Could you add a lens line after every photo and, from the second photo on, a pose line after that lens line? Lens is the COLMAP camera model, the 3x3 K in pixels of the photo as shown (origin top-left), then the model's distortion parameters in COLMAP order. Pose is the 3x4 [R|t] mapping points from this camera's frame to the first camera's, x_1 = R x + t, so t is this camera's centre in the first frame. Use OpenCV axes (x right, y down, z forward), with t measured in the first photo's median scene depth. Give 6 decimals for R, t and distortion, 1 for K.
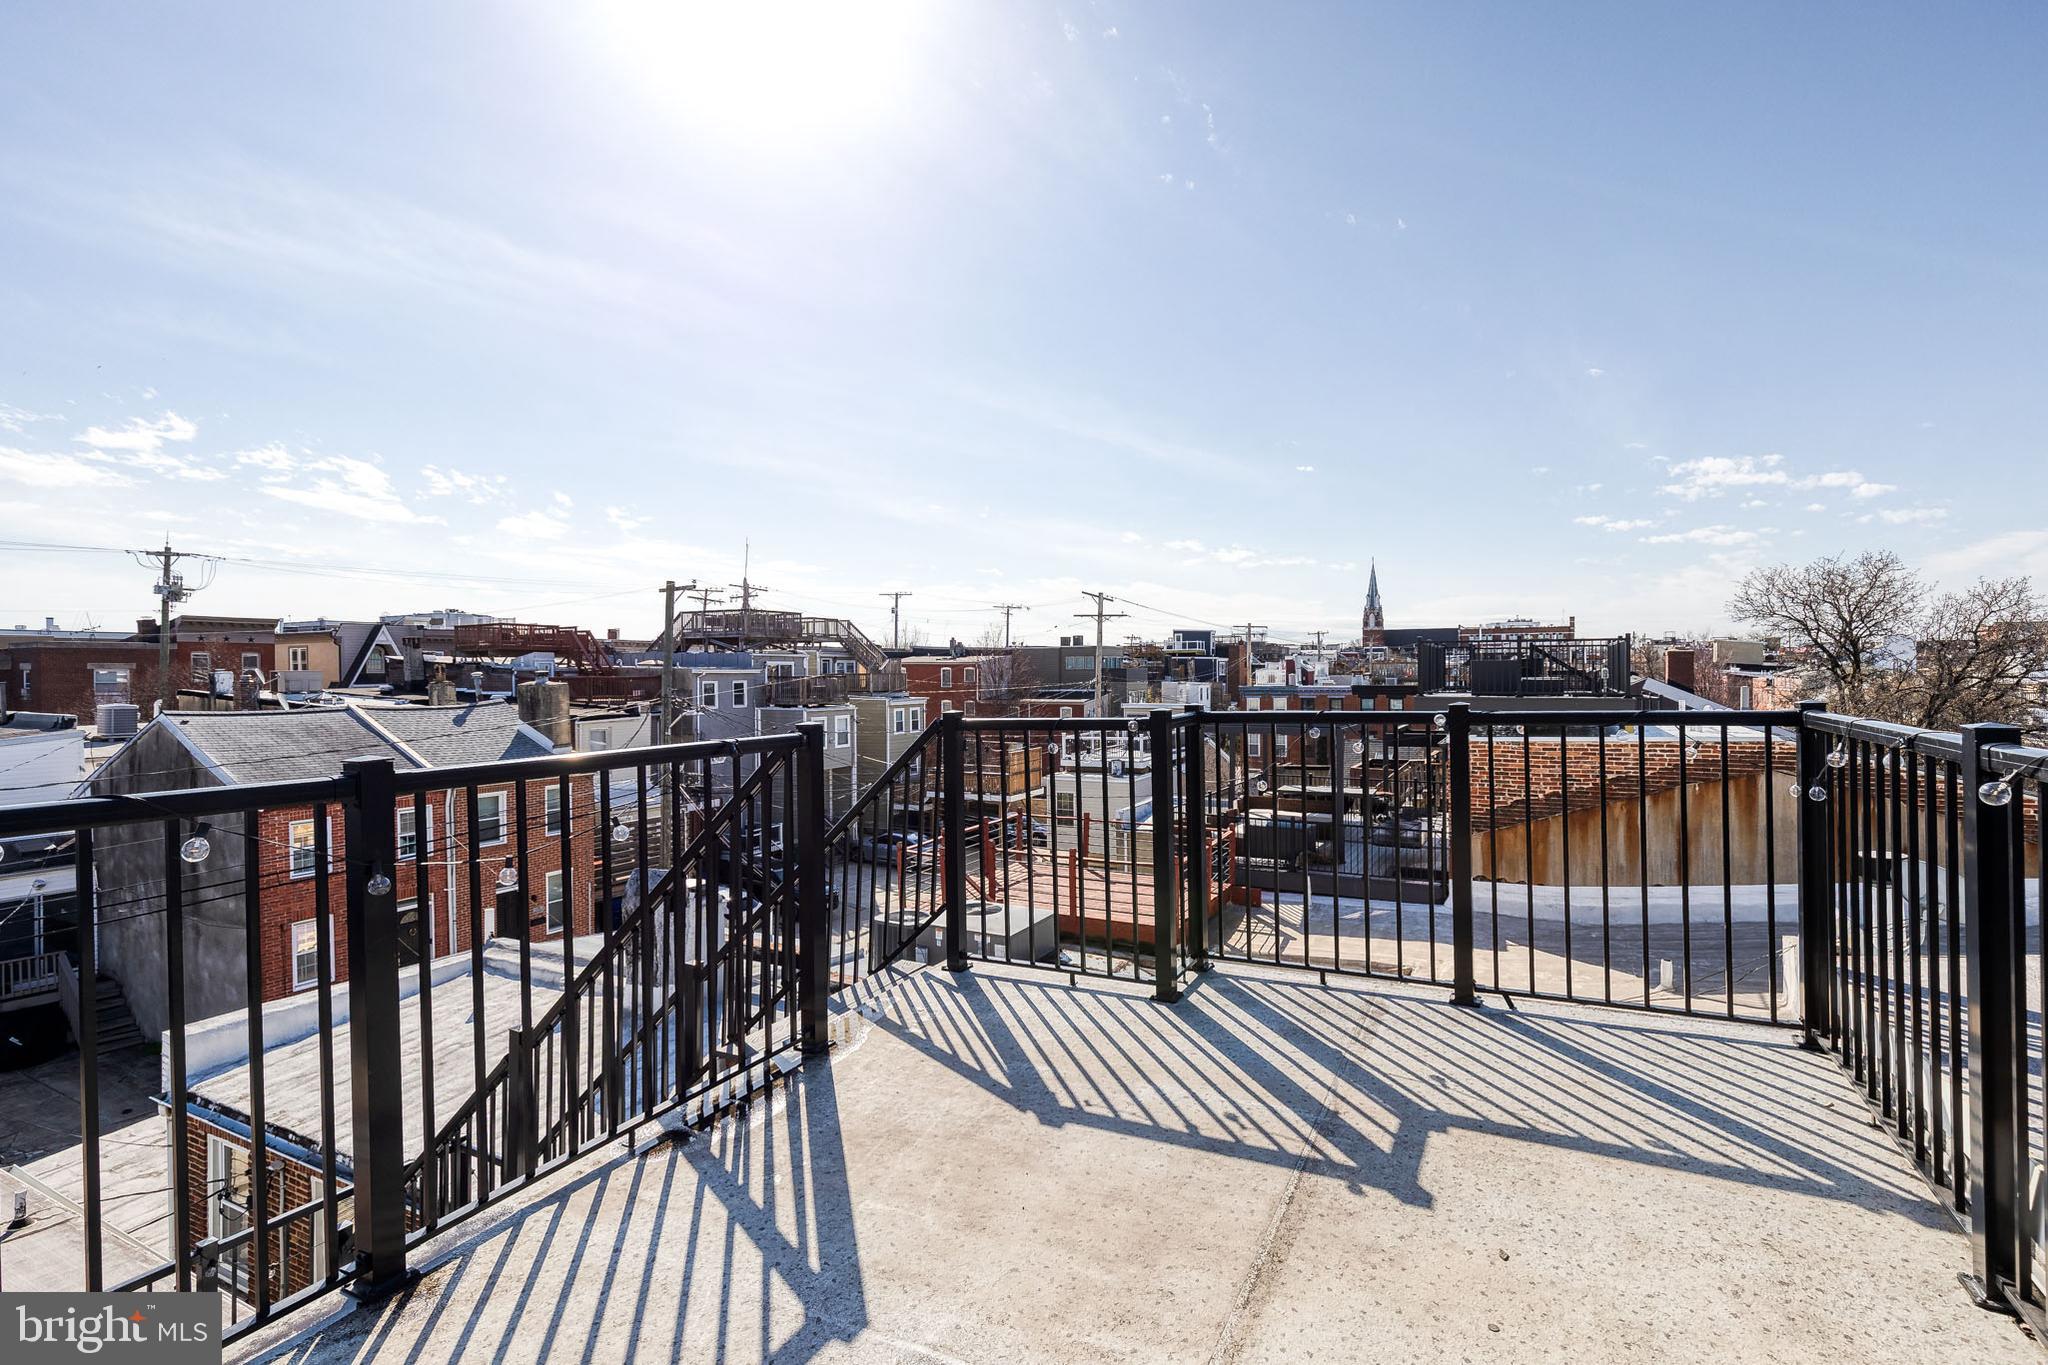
lens RADIAL K [[961.2, 0, 1049.7], [0, 961.2, 718.0], [0, 0, 1]] dist [0.002015, -0.000203]
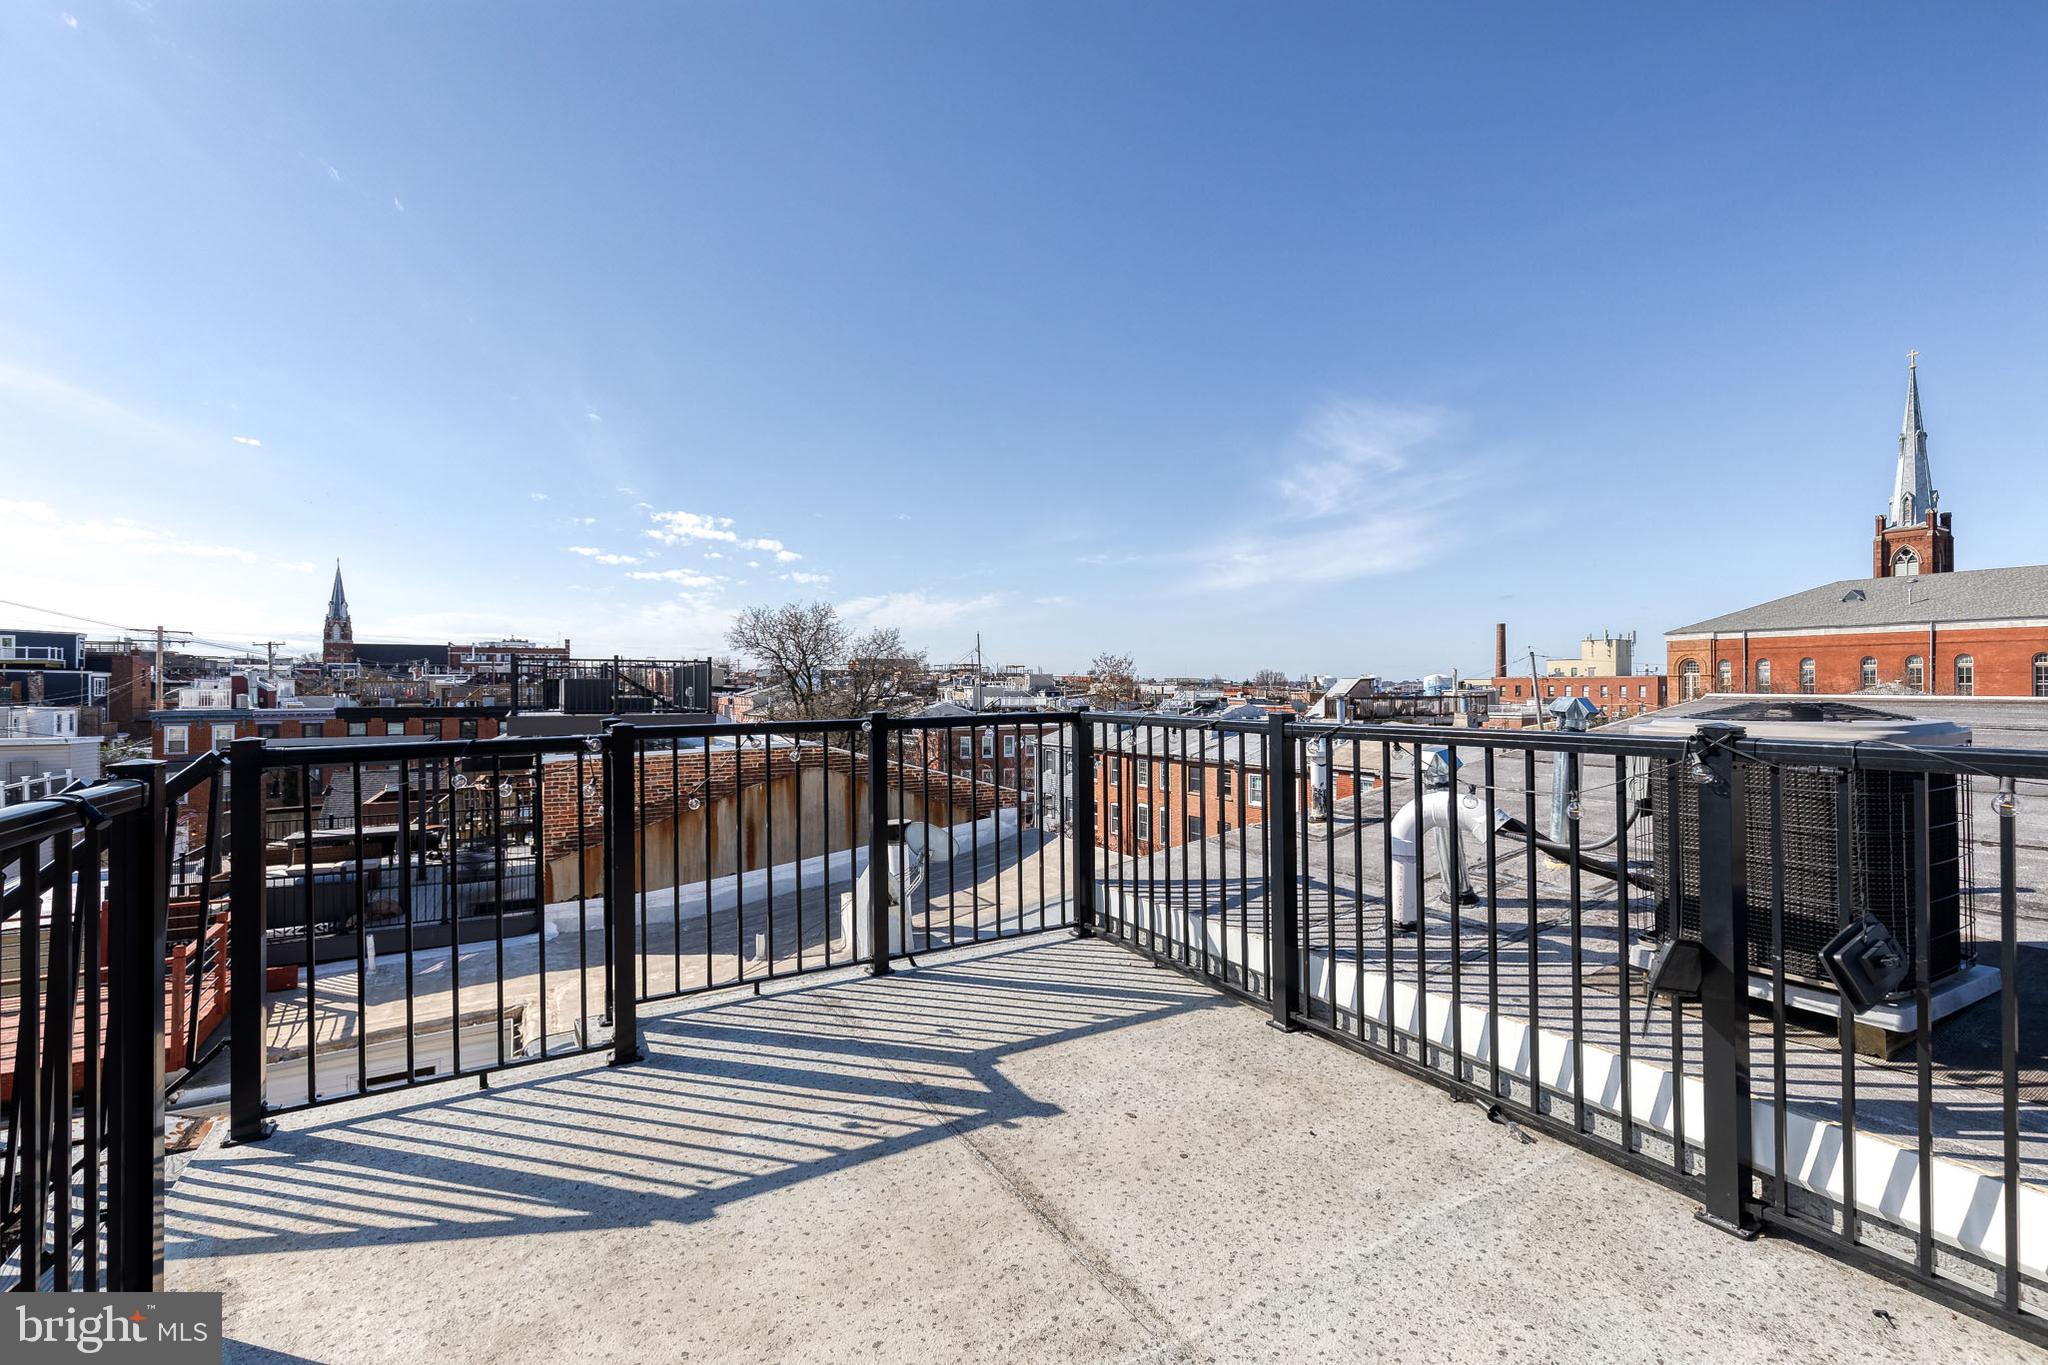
lens RADIAL K [[941.1, 0, 1029.2], [0, 941.1, 673.6], [0, 0, 1]] dist [0.012685, -0.001174]
pose [[0.529538, 0.018665, 0.848081, -0.118559], [0.039746, 0.998114, -0.046784, -0.000657], [-0.847355, 0.058482, 0.527797, 0.061966]]
